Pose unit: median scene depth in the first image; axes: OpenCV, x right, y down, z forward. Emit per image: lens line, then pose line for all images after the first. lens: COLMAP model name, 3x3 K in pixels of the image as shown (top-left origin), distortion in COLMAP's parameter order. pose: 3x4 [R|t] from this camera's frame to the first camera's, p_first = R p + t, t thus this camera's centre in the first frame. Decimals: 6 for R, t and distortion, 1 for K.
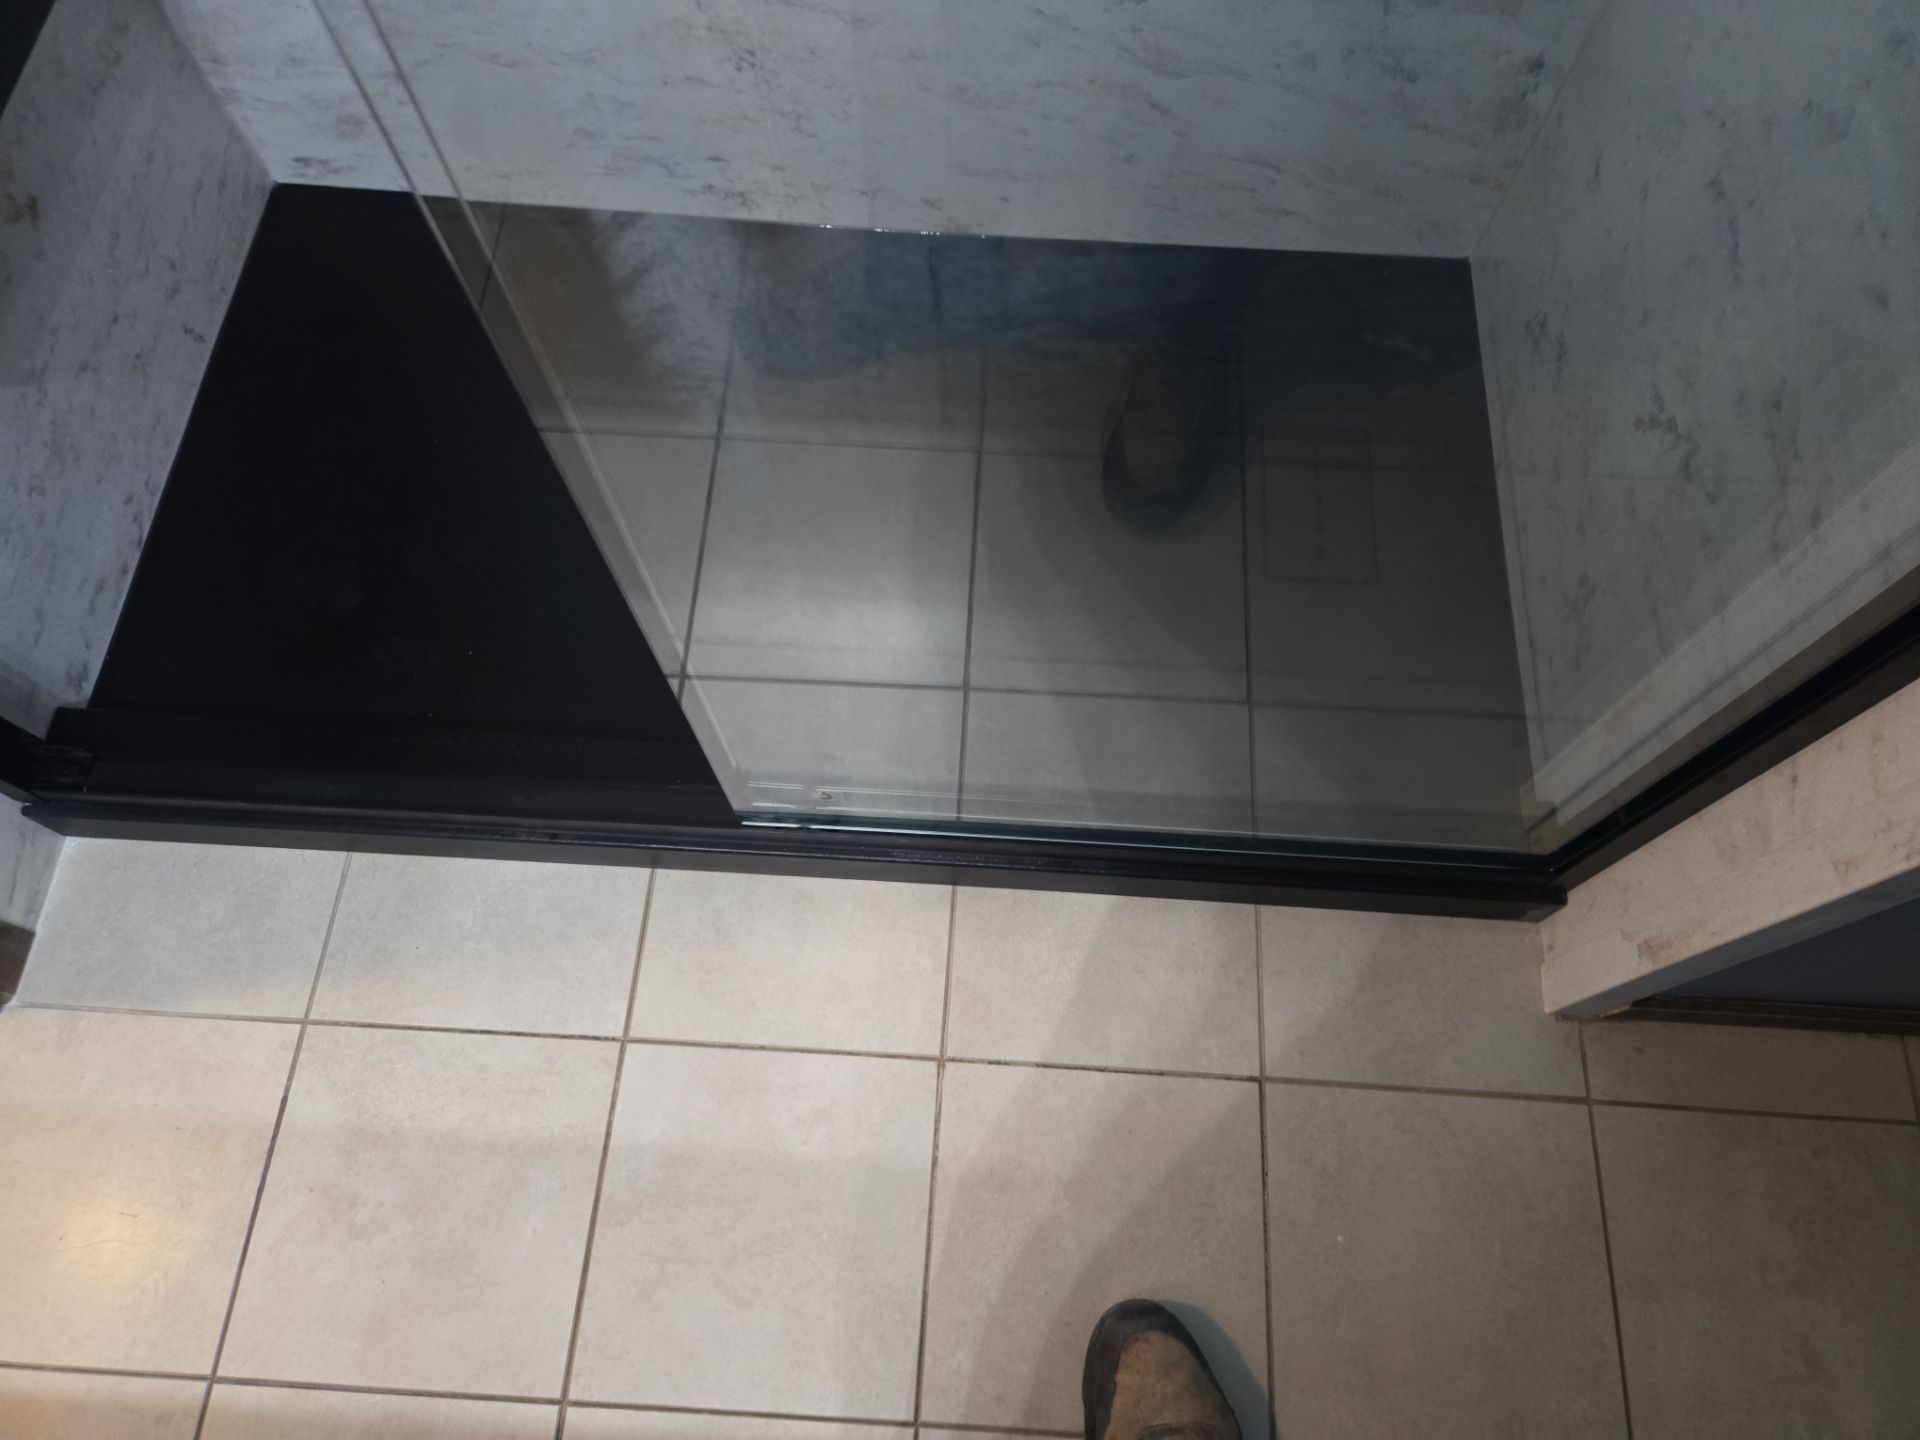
lens RADIAL K [[1285.3, 0, 979.5], [0, 1285.3, 720.3], [0, 0, 1]] dist [0.071414, -0.049616]
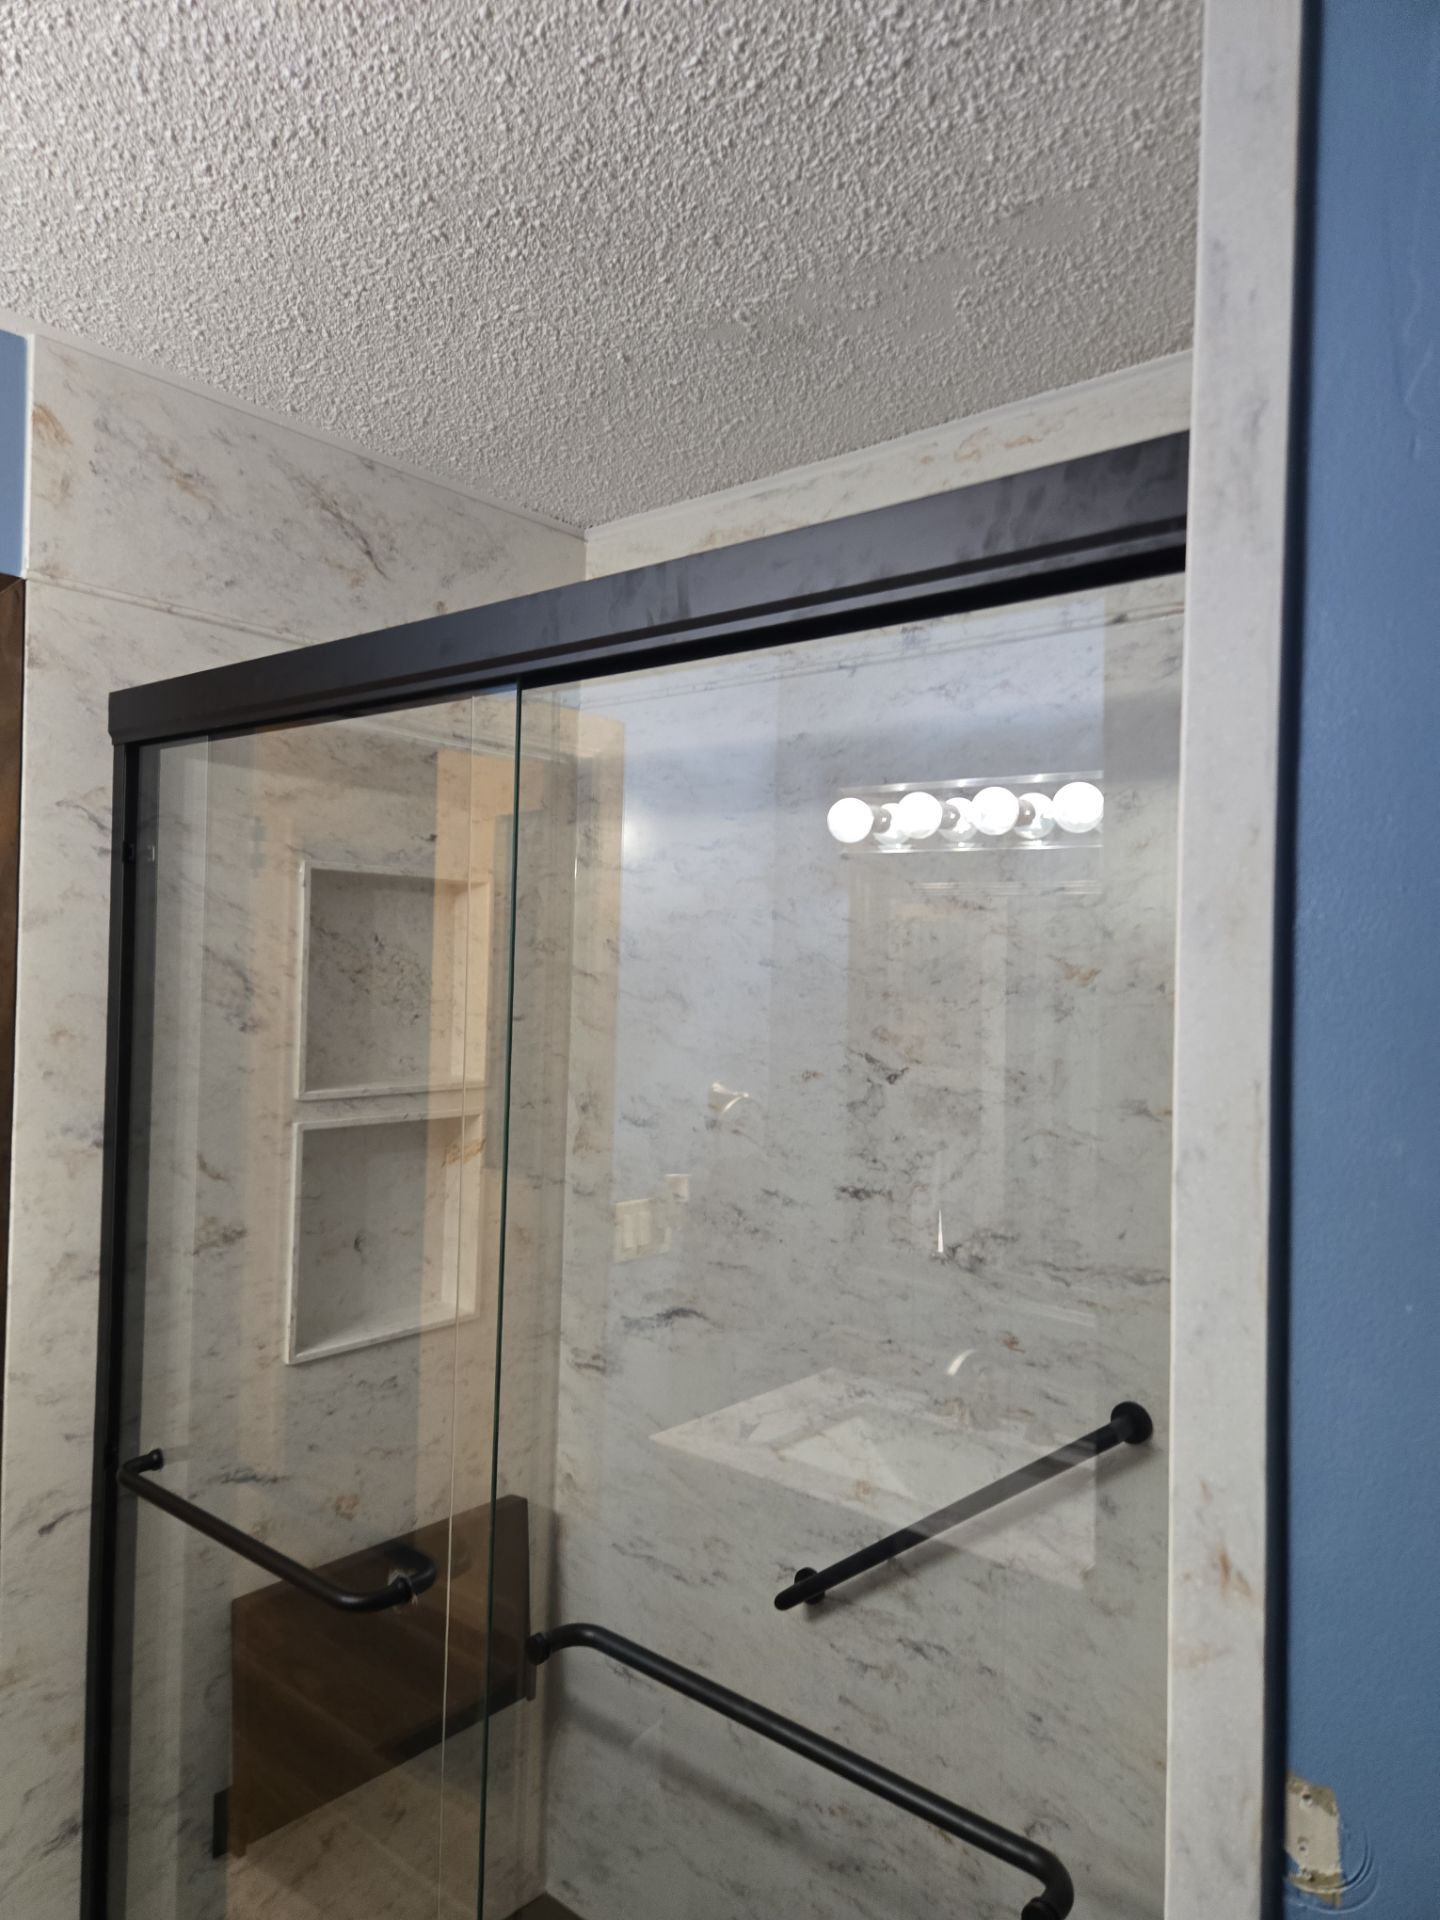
lens RADIAL K [[1284.0, 0, 723.1], [0, 1284.0, 970.3], [0, 0, 1]] dist [0.083968, -0.075618]
pose [[0.799088, 0.018725, -0.600922, 0.597100], [-0.563035, 0.373810, -0.737060, 0.214830], [0.210830, 0.927316, 0.309250, -0.433882]]
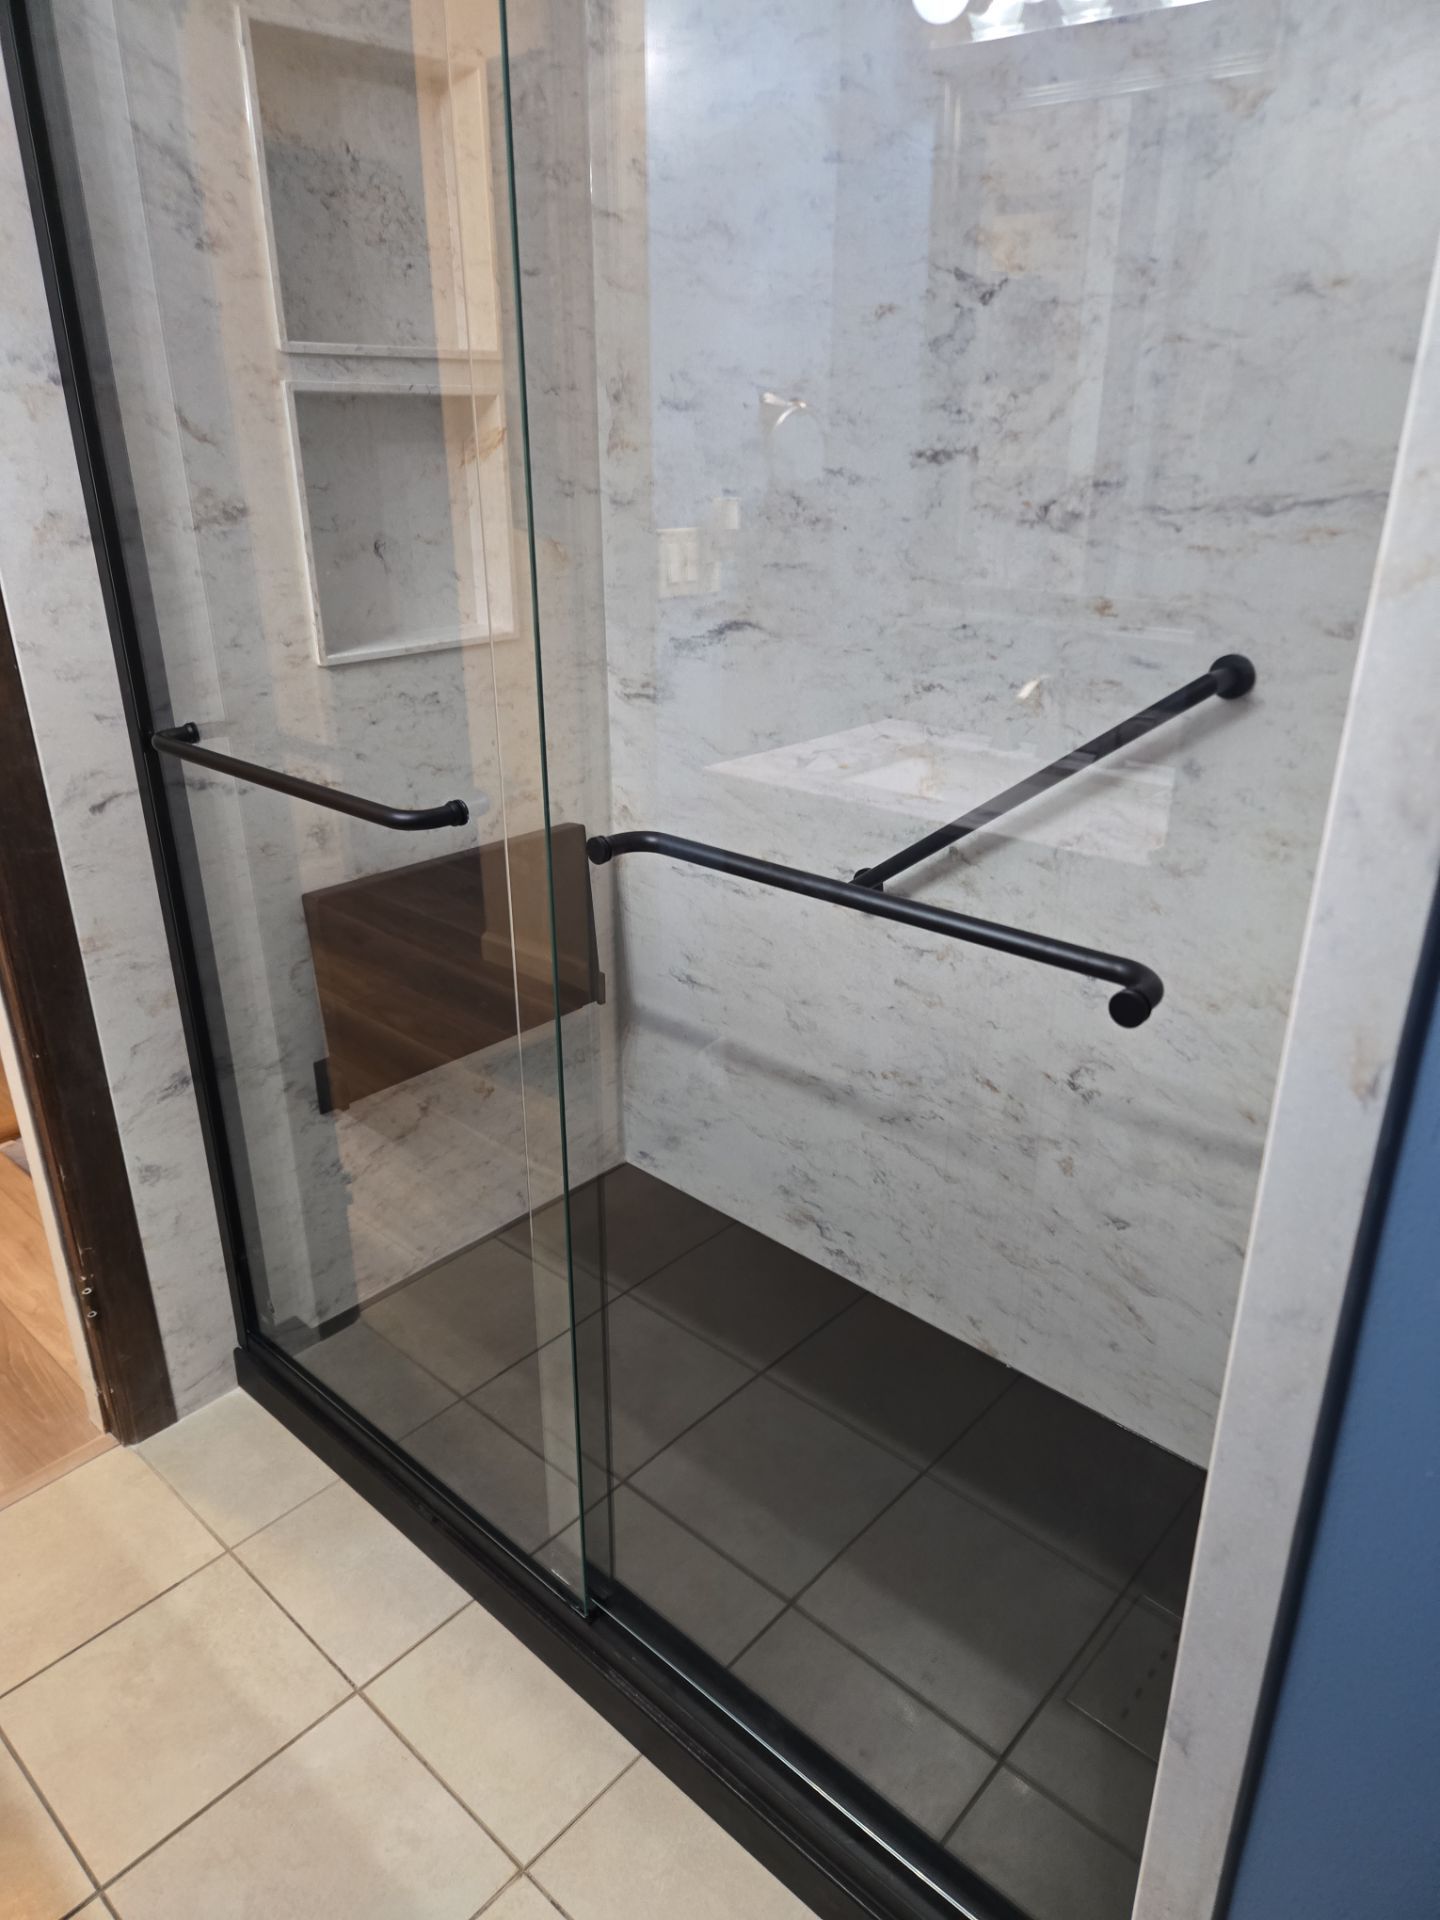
lens RADIAL K [[1280.2, 0, 719.8], [0, 1280.2, 979.5], [0, 0, 1]] dist [0.065171, -0.050728]
pose [[0.778630, 0.247561, -0.576584, 0.536163], [-0.578114, 0.640288, -0.505782, 0.239087], [0.243968, 0.727148, 0.641666, -0.200272]]
